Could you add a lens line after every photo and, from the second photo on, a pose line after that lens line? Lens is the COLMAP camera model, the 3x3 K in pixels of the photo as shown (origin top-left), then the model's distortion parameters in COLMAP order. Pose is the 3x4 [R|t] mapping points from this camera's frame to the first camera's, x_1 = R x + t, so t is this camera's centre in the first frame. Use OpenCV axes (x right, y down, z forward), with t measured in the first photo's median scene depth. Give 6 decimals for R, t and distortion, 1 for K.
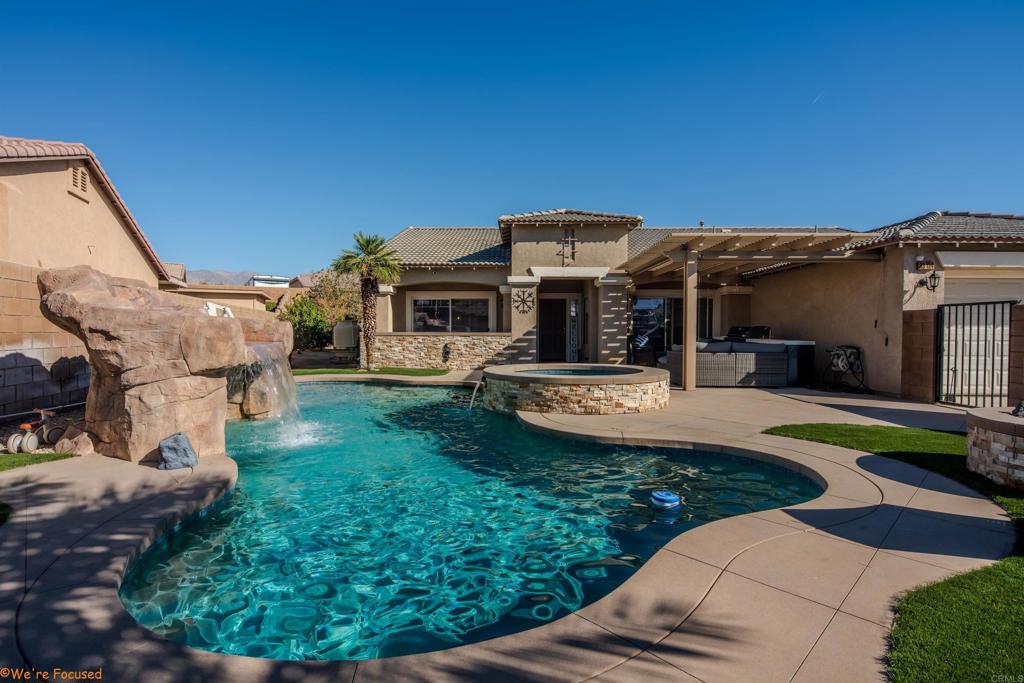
lens RADIAL K [[497.4, 0, 507.3], [0, 497.4, 336.5], [0, 0, 1]] dist [-0.000241, -0.000508]
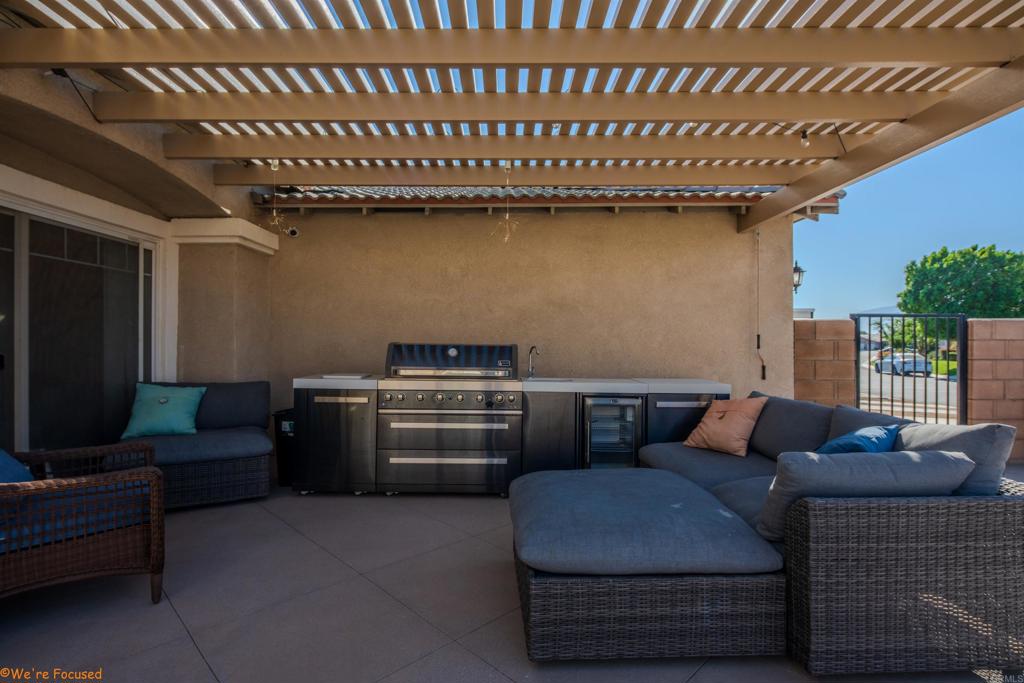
lens RADIAL K [[506.2, 0, 502.9], [0, 506.2, 341.5], [0, 0, 1]] dist [-0.001044, -0.000560]
pose [[-0.009260, -0.004758, 0.999946, 0.115988], [0.014954, 0.999876, 0.004897, -0.021206], [-0.999845, 0.014999, -0.009188, 0.853463]]
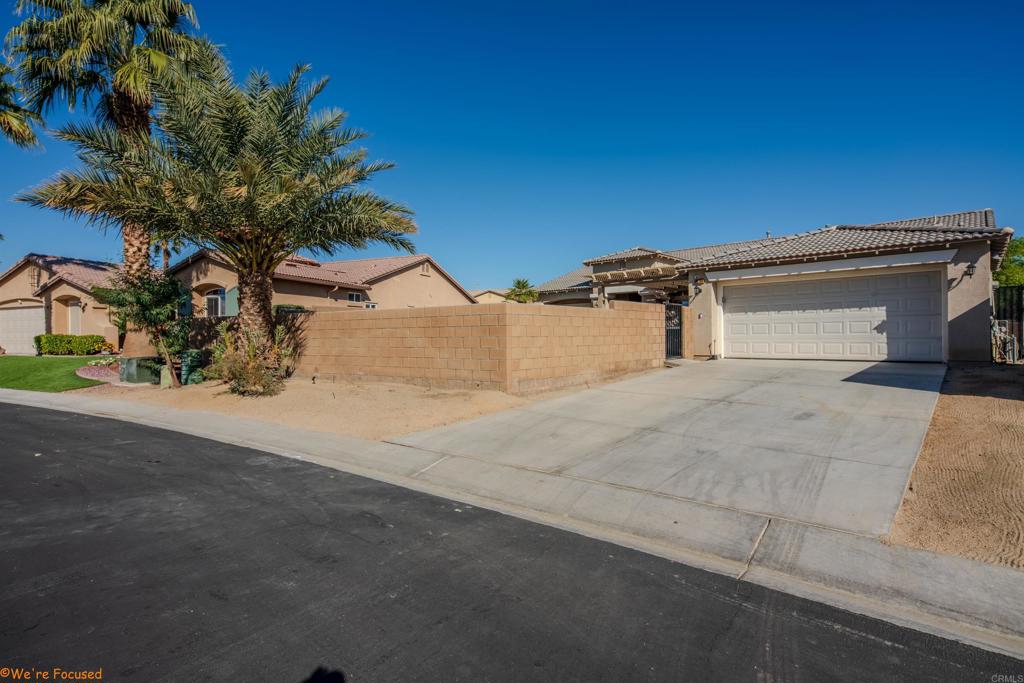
lens RADIAL K [[497.4, 0, 507.3], [0, 497.4, 336.5], [0, 0, 1]] dist [-0.000241, -0.000508]
pose [[0.733515, -0.009211, -0.679611, 0.955429], [0.002916, 0.999942, -0.010406, 0.042195], [0.679667, 0.005651, 0.733499, -0.454924]]
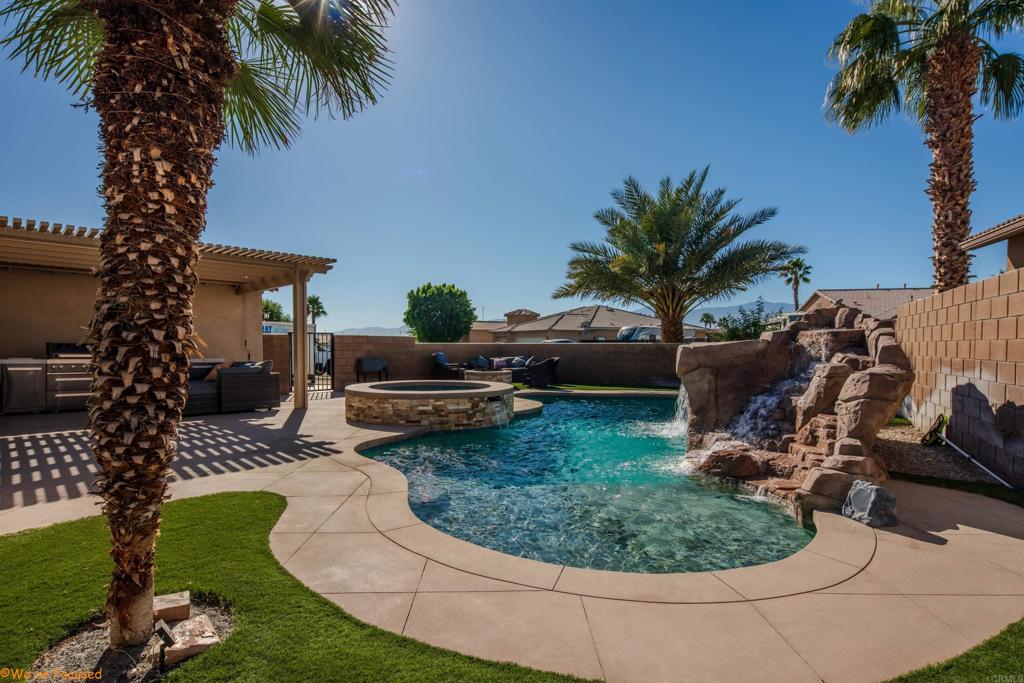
lens RADIAL K [[506.8, 0, 500.9], [0, 506.8, 356.8], [0, 0, 1]] dist [0.000825, -0.000422]
pose [[-0.715421, -0.020818, 0.698384, -0.442769], [0.005155, 0.999372, 0.035071, -0.021281], [-0.698675, 0.028691, -0.714864, 0.980288]]
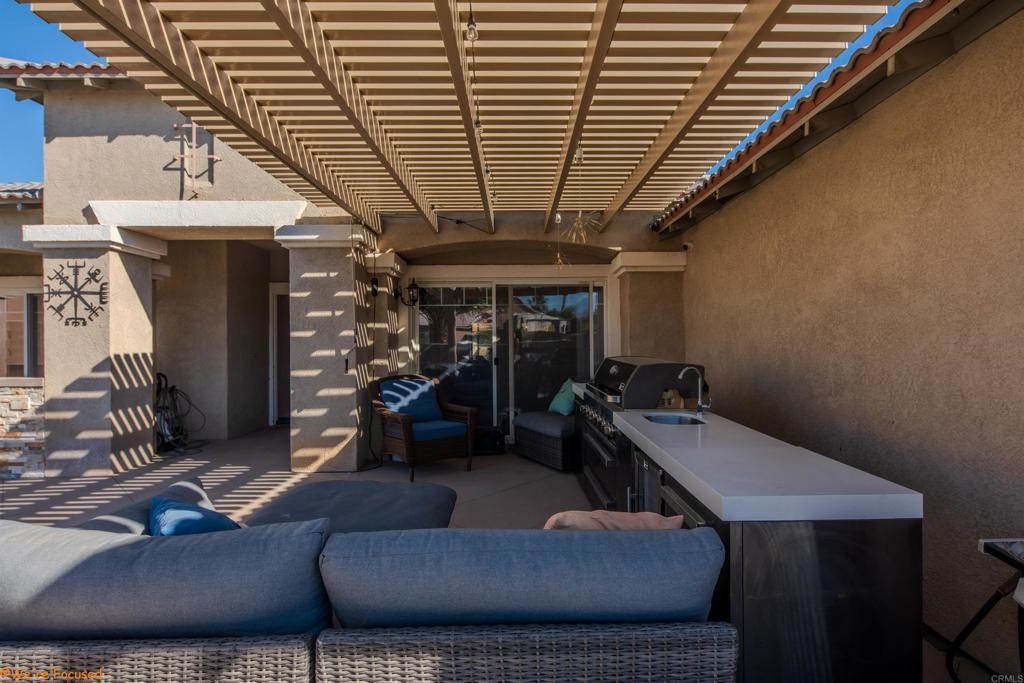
lens RADIAL K [[501.9, 0, 525.4], [0, 501.9, 339.0], [0, 0, 1]] dist [-0.001698, -0.000267]
pose [[0.999552, -0.010434, 0.028069, 0.359845], [0.011040, 0.999707, -0.021520, -0.024656], [-0.027836, 0.021820, 0.999374, 0.617234]]
